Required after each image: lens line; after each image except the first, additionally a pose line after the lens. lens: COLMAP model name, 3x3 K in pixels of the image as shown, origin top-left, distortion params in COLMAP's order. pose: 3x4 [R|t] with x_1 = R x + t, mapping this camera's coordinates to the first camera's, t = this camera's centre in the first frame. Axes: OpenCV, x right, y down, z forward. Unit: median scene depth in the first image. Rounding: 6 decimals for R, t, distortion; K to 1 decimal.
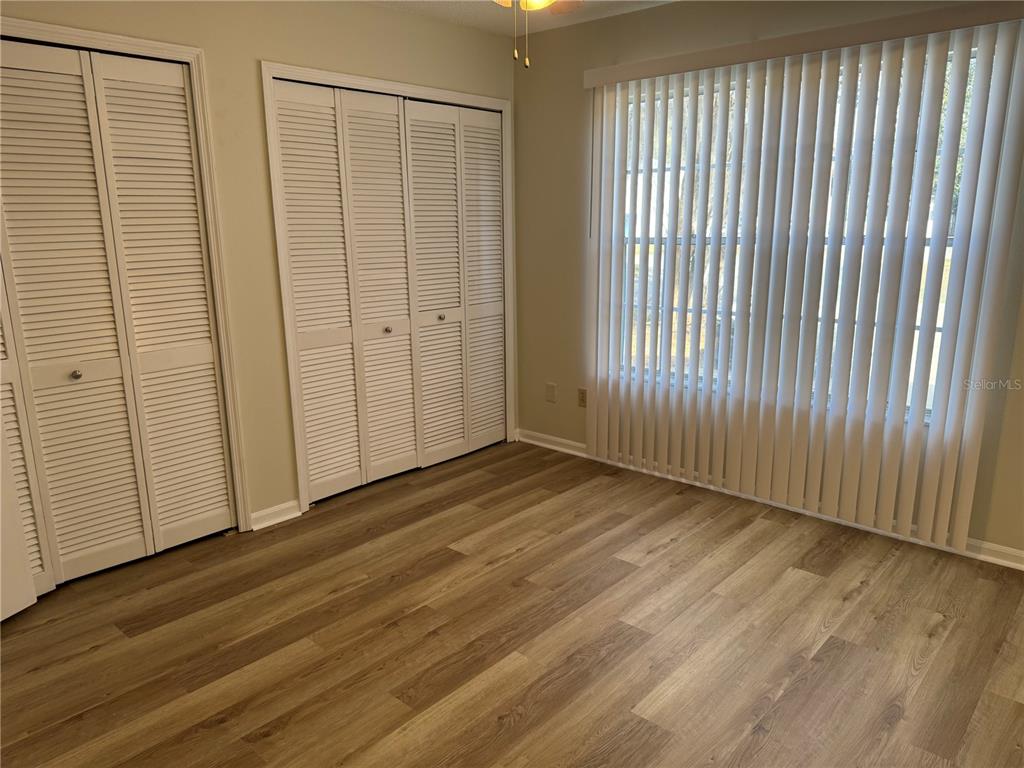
lens RADIAL K [[710.7, 0, 512.0], [0, 710.7, 384.0], [0, 0, 1]] dist [0.109083, -0.105902]
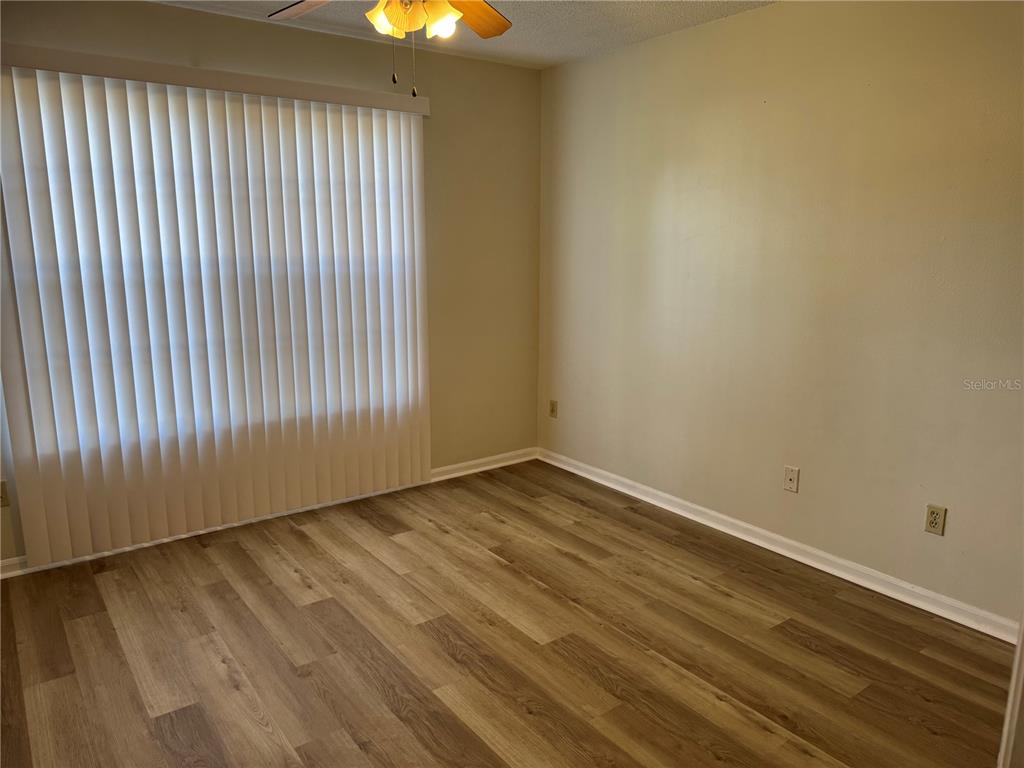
lens RADIAL K [[732.4, 0, 512.0], [0, 732.4, 384.0], [0, 0, 1]] dist [0.011756, -0.003907]
pose [[0.206438, -0.180953, 0.961582, -0.633177], [0.217042, 0.966736, 0.135327, -0.099609], [-0.954084, 0.180767, 0.238845, 0.449156]]
